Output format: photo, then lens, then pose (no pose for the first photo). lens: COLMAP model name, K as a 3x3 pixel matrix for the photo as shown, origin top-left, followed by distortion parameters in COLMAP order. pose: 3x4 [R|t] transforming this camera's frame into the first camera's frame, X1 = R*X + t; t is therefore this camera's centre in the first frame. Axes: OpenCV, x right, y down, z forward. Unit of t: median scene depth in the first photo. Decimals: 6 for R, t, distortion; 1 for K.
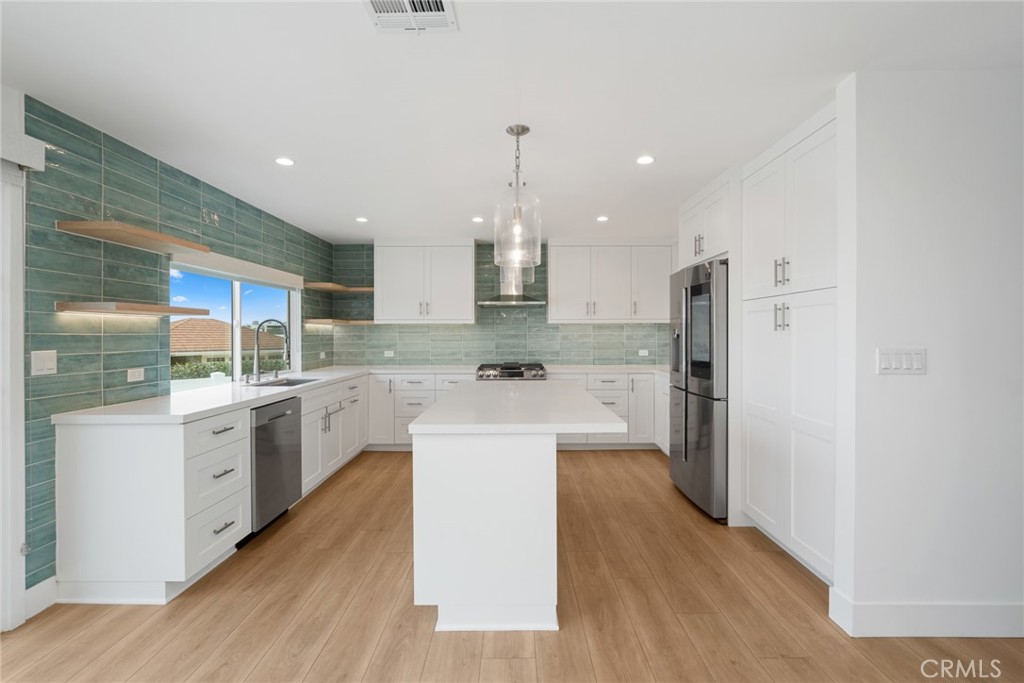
lens RADIAL K [[462.0, 0, 513.8], [0, 462.0, 334.5], [0, 0, 1]] dist [-0.003688, 0.000418]
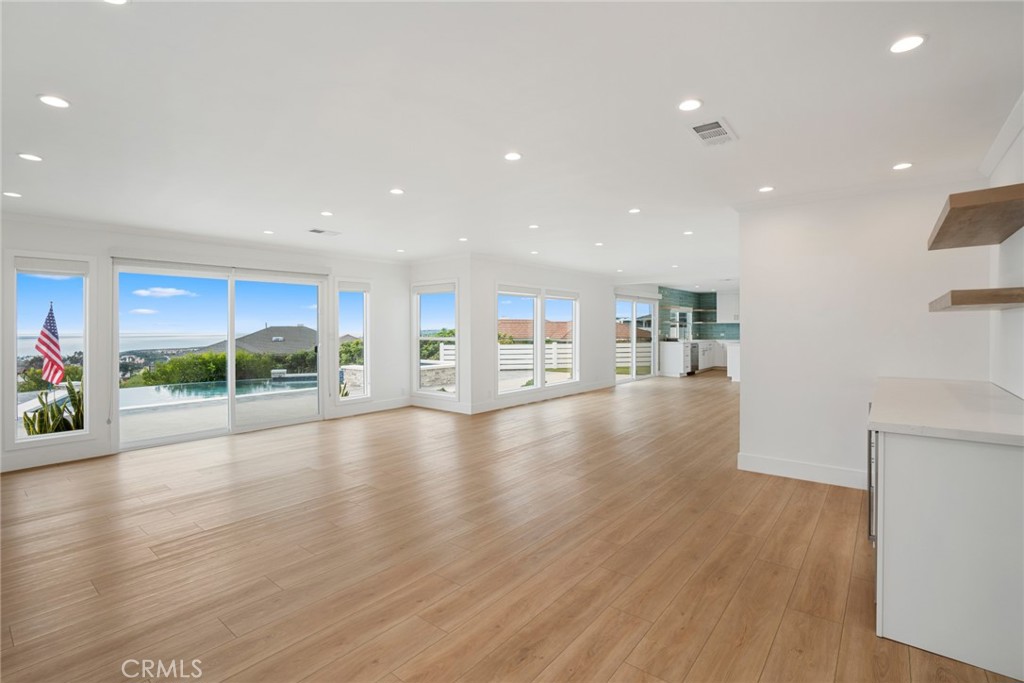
lens RADIAL K [[462.0, 0, 513.8], [0, 462.0, 334.5], [0, 0, 1]] dist [-0.003688, 0.000418]
pose [[0.780301, 0.008452, -0.625347, 0.782611], [0.000474, 0.999900, 0.014105, 0.007301], [0.625404, -0.011302, 0.780219, -3.144067]]
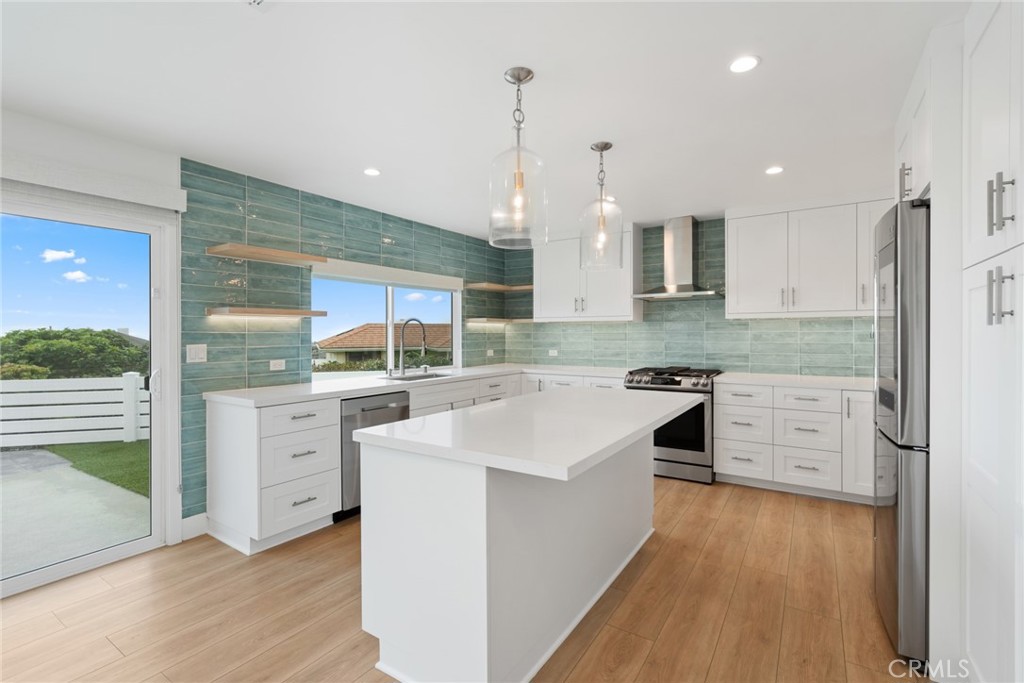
lens RADIAL K [[462.0, 0, 513.8], [0, 462.0, 334.5], [0, 0, 1]] dist [-0.003688, 0.000418]
pose [[0.836642, 0.002008, -0.547746, 0.349373], [-0.000276, 0.999995, 0.003244, 0.000361], [0.547750, -0.002563, 0.836638, 0.263925]]
